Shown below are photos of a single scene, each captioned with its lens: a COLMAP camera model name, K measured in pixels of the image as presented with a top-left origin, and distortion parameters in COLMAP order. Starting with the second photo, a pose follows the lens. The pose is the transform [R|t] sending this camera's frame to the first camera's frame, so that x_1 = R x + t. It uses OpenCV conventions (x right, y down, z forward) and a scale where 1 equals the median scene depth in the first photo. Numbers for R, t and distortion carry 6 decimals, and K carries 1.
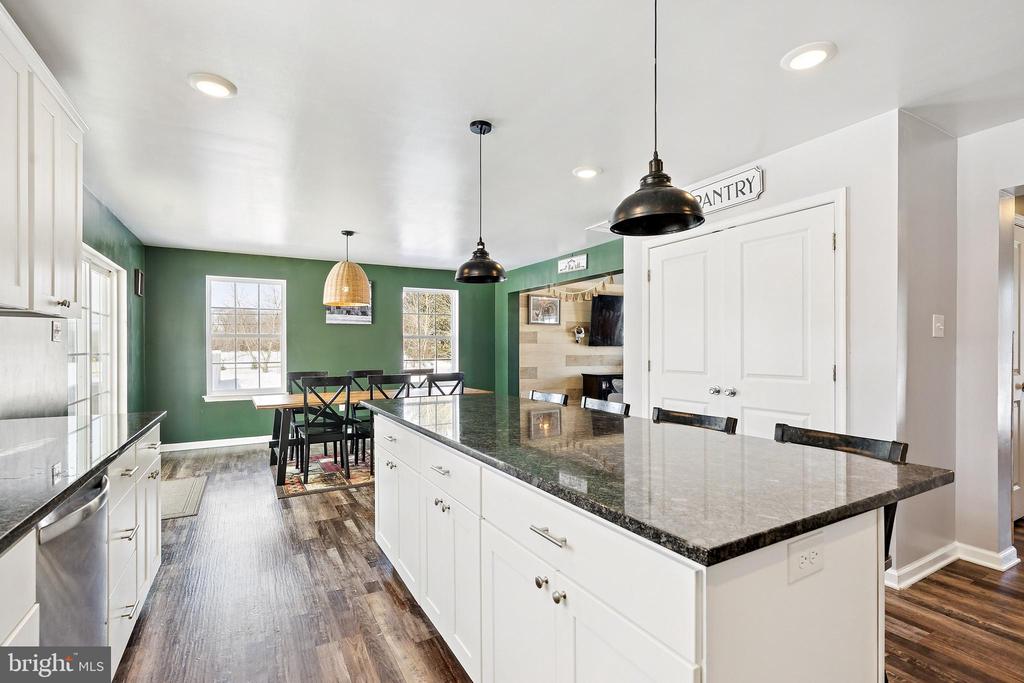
lens RADIAL K [[469.9, 0, 511.2], [0, 469.9, 343.3], [0, 0, 1]] dist [0.003463, 0.000864]
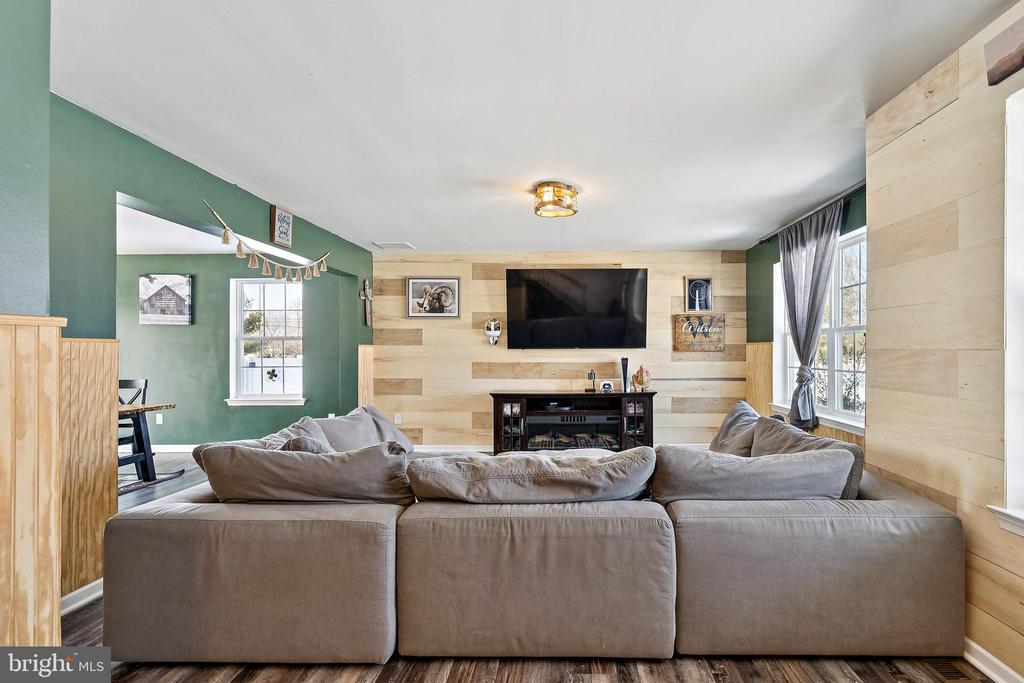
lens RADIAL K [[469.9, 0, 515.0], [0, 469.9, 346.6], [0, 0, 1]] dist [0.003463, 0.000864]
pose [[0.865486, -0.008892, -0.500854, 0.517968], [0.007711, 0.999960, -0.004428, 0.006371], [0.500874, -0.000030, 0.865520, 0.449791]]
